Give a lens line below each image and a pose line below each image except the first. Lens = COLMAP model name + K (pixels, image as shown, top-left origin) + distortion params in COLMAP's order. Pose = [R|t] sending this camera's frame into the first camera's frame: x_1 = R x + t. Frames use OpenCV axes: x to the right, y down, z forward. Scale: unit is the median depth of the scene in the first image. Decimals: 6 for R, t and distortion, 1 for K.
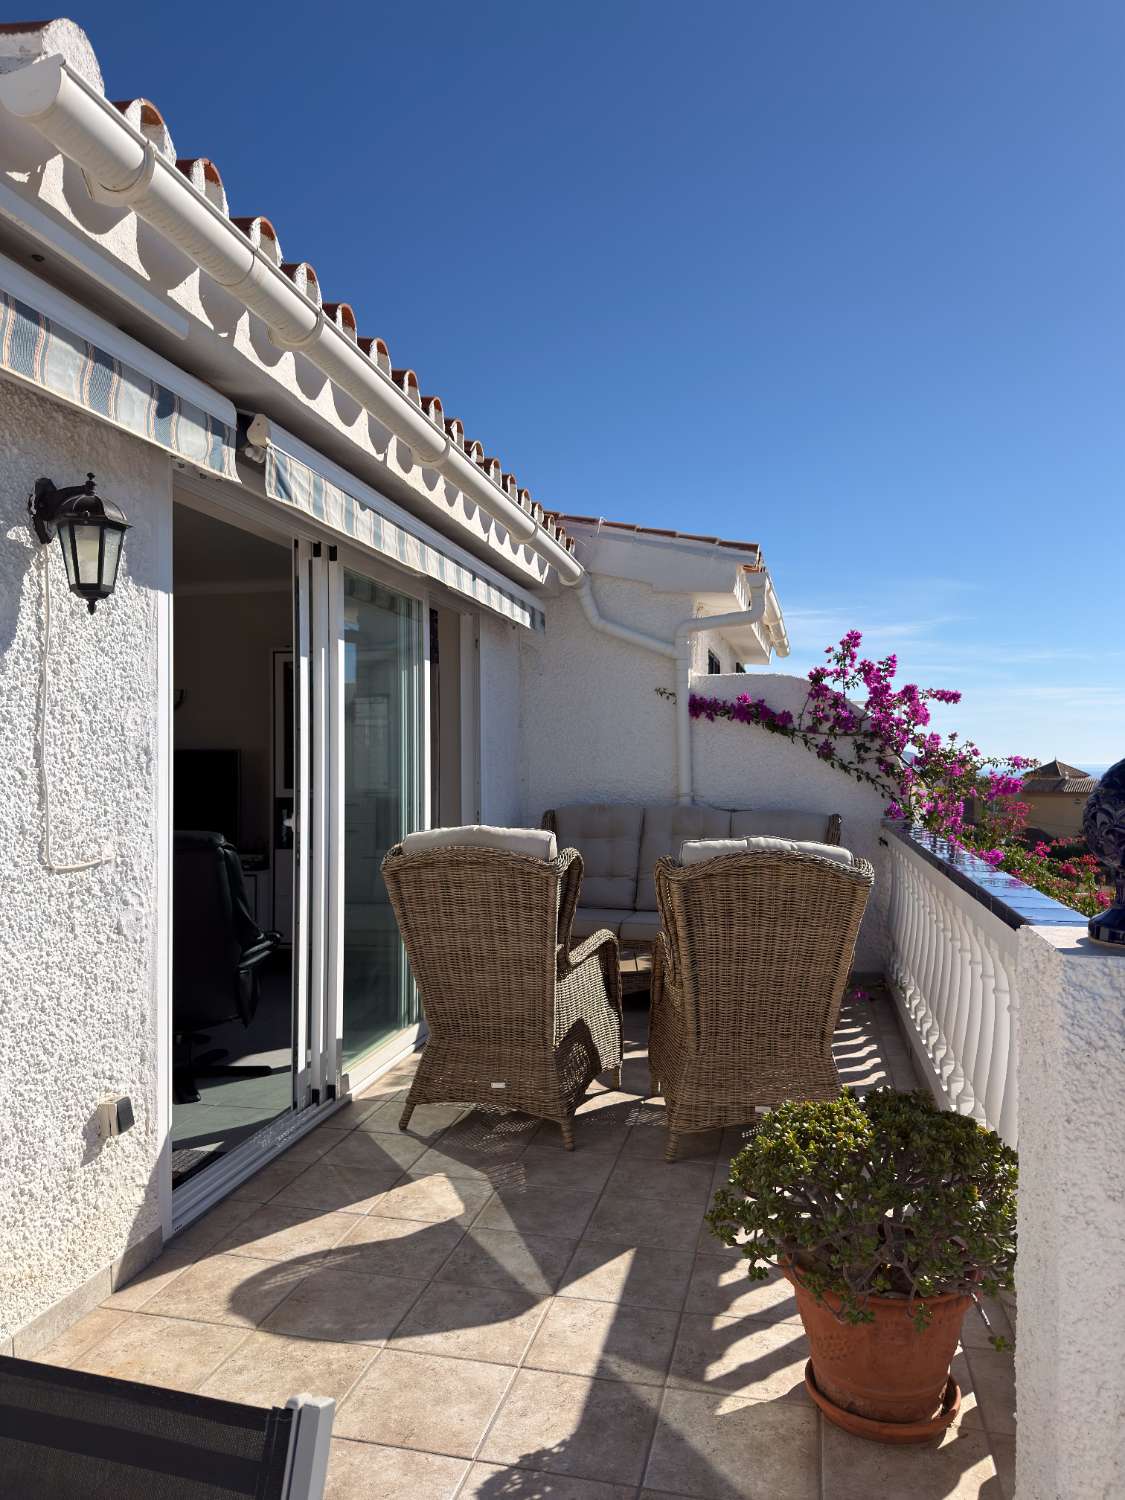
lens RADIAL K [[1042.2, 0, 564.7], [0, 1042.2, 750.1], [0, 0, 1]] dist [-0.004731, -0.003863]
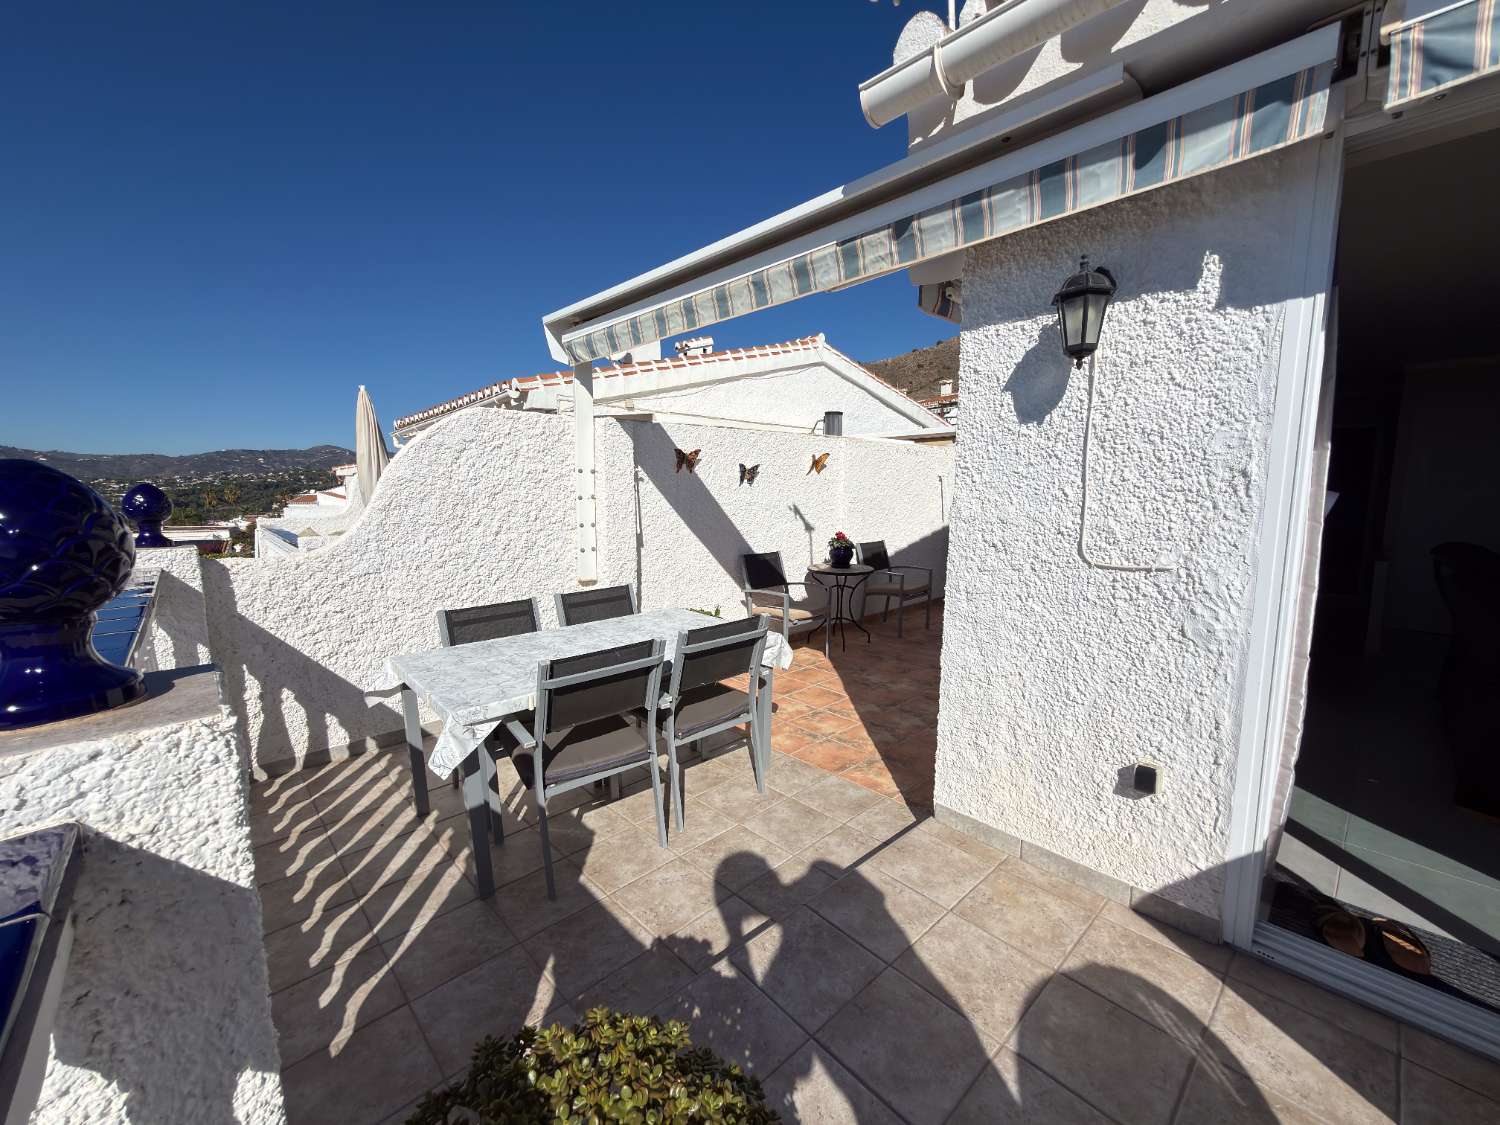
lens RADIAL K [[598.4, 0, 758.2], [0, 598.4, 563.1], [0, 0, 1]] dist [0.002978, 0.000470]
pose [[-0.550547, 0.104415, -0.828248, 0.377209], [0.006745, 0.992671, 0.120660, 0.014785], [0.834777, 0.060843, -0.547217, 0.999103]]
